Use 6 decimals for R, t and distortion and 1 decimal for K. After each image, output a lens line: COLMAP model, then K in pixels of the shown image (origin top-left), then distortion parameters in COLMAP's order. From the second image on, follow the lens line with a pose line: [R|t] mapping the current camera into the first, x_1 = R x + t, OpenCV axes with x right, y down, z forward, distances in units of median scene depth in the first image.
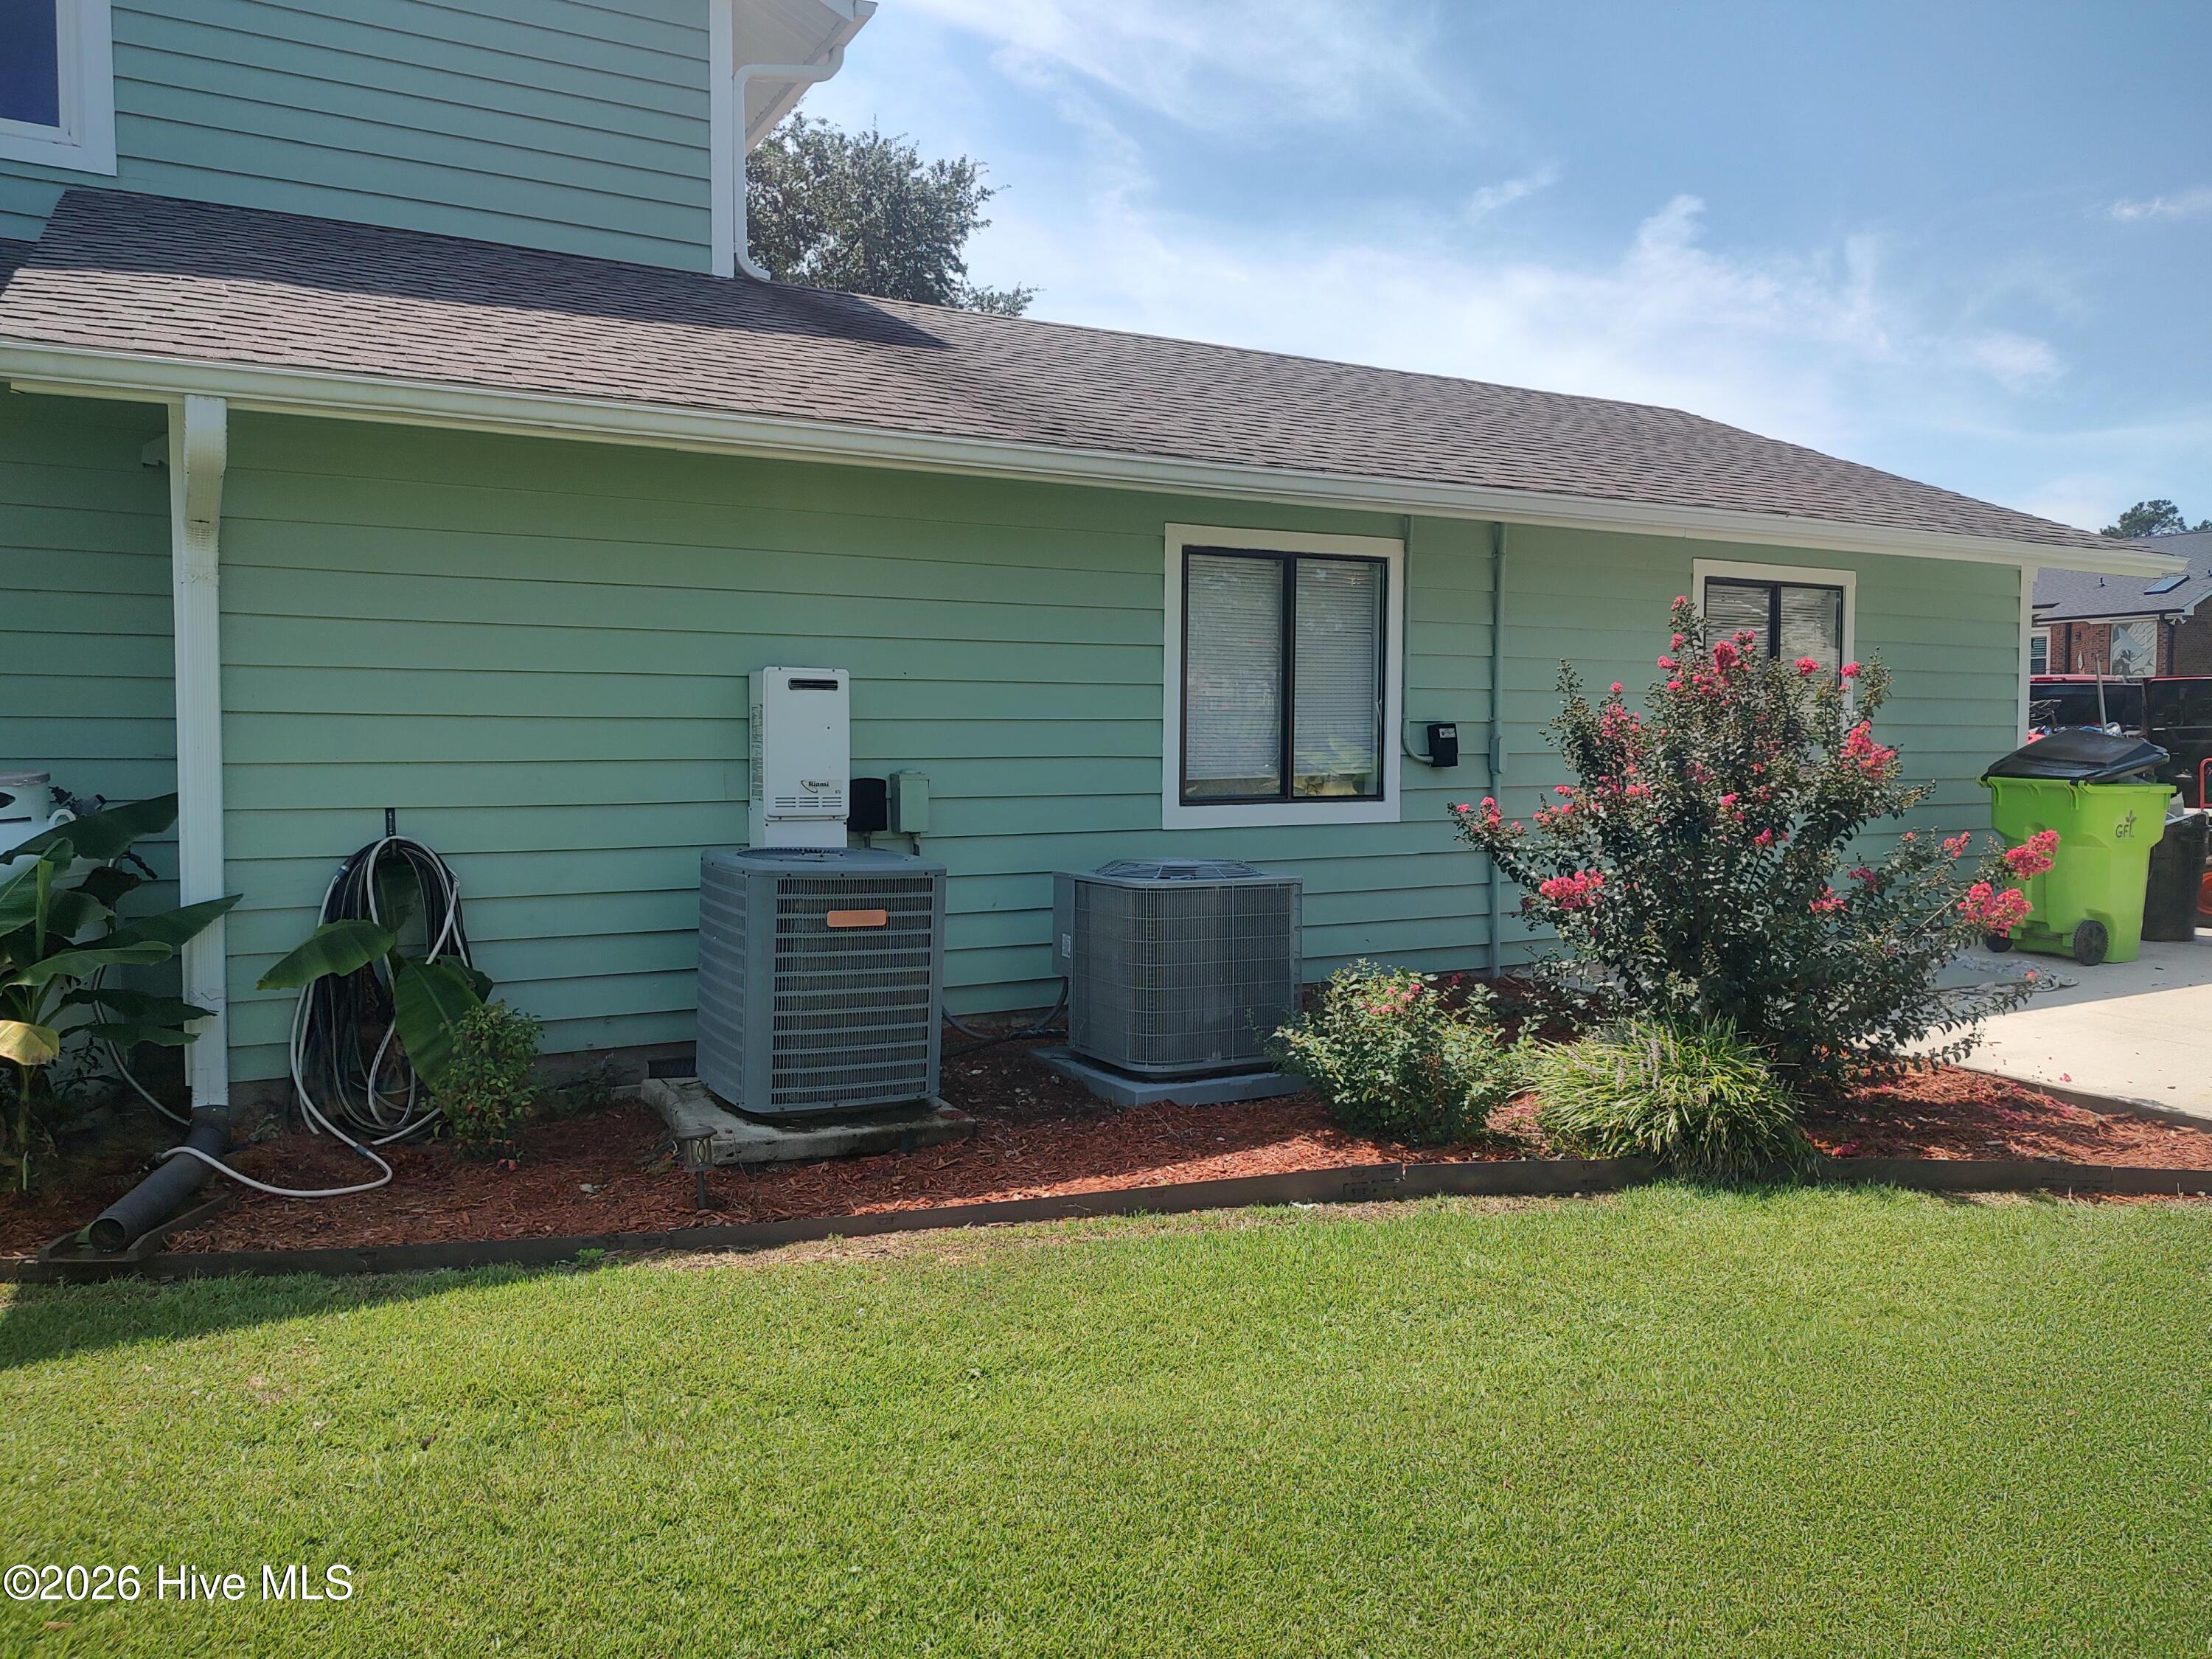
lens RADIAL K [[1708.1, 0, 1106.0], [0, 1708.1, 829.5], [0, 0, 1]] dist [0.019469, -0.001884]
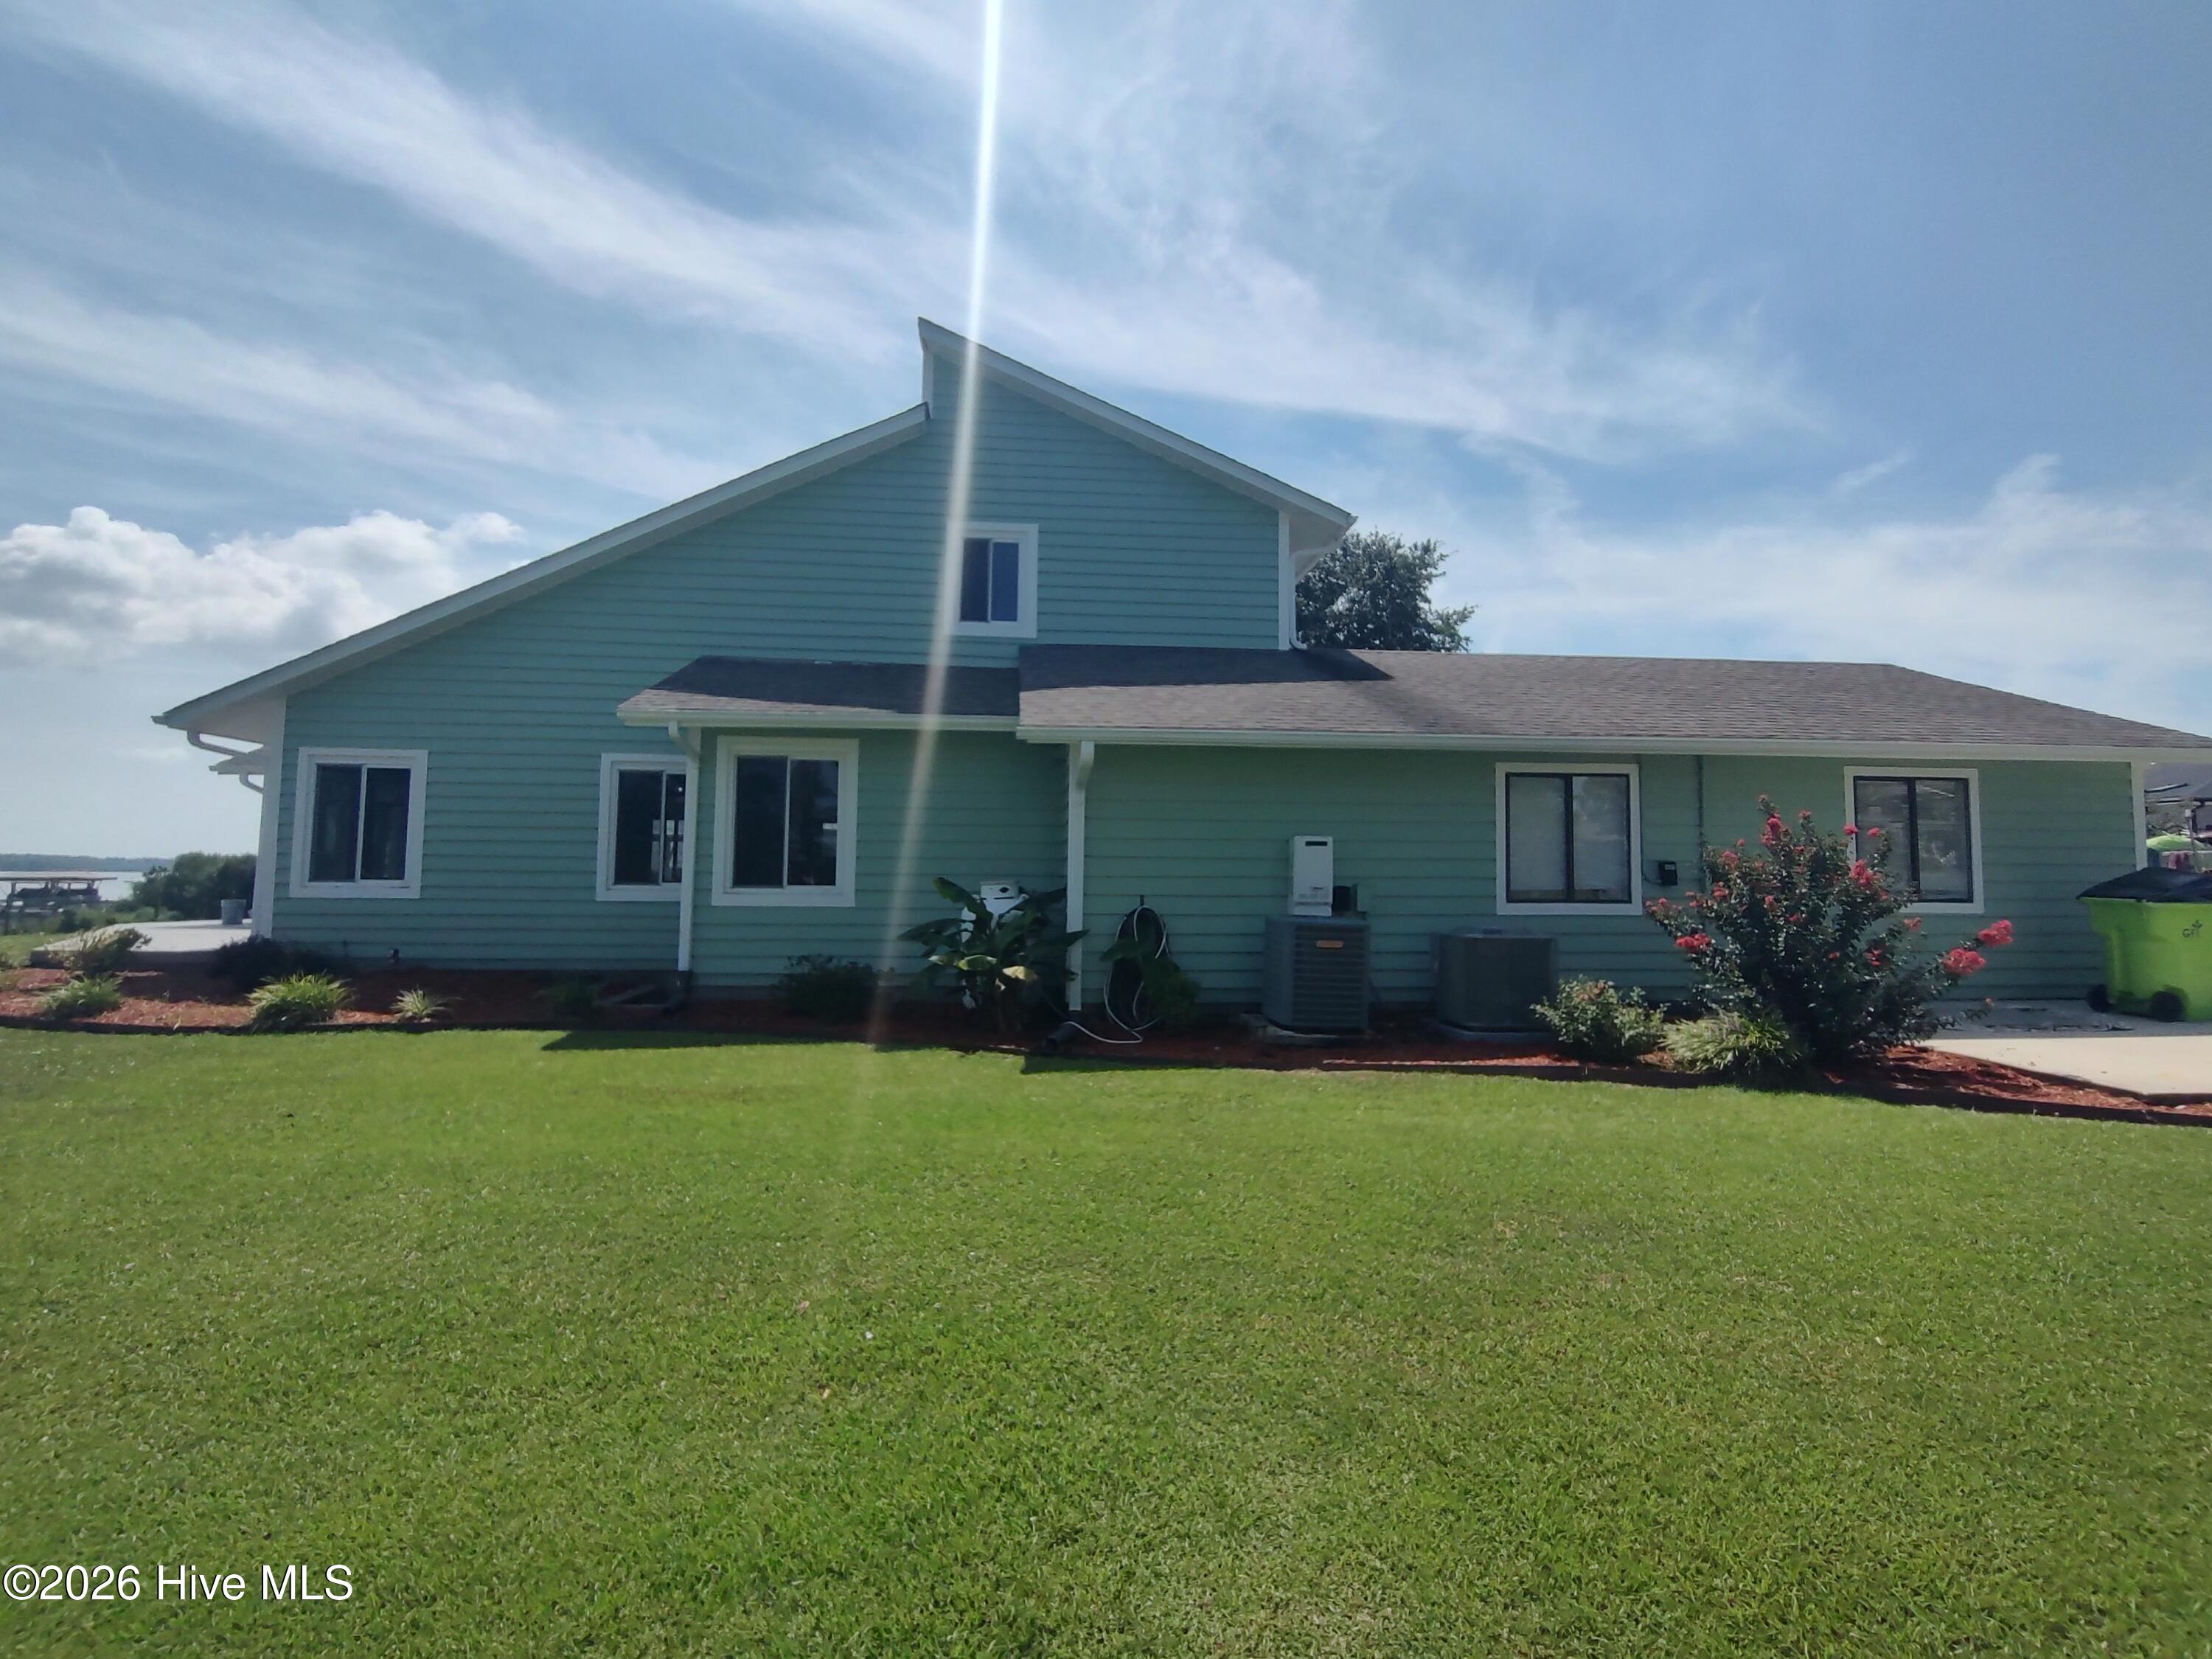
lens RADIAL K [[1000.7, 0, 1106.0], [0, 1000.7, 829.5], [0, 0, 1]] dist [-0.000288, -0.000370]
pose [[0.920080, -0.011872, -0.391550, 0.094165], [-0.025593, 0.995583, -0.090325, 0.023604], [0.390893, 0.093127, 0.915713, -0.330102]]
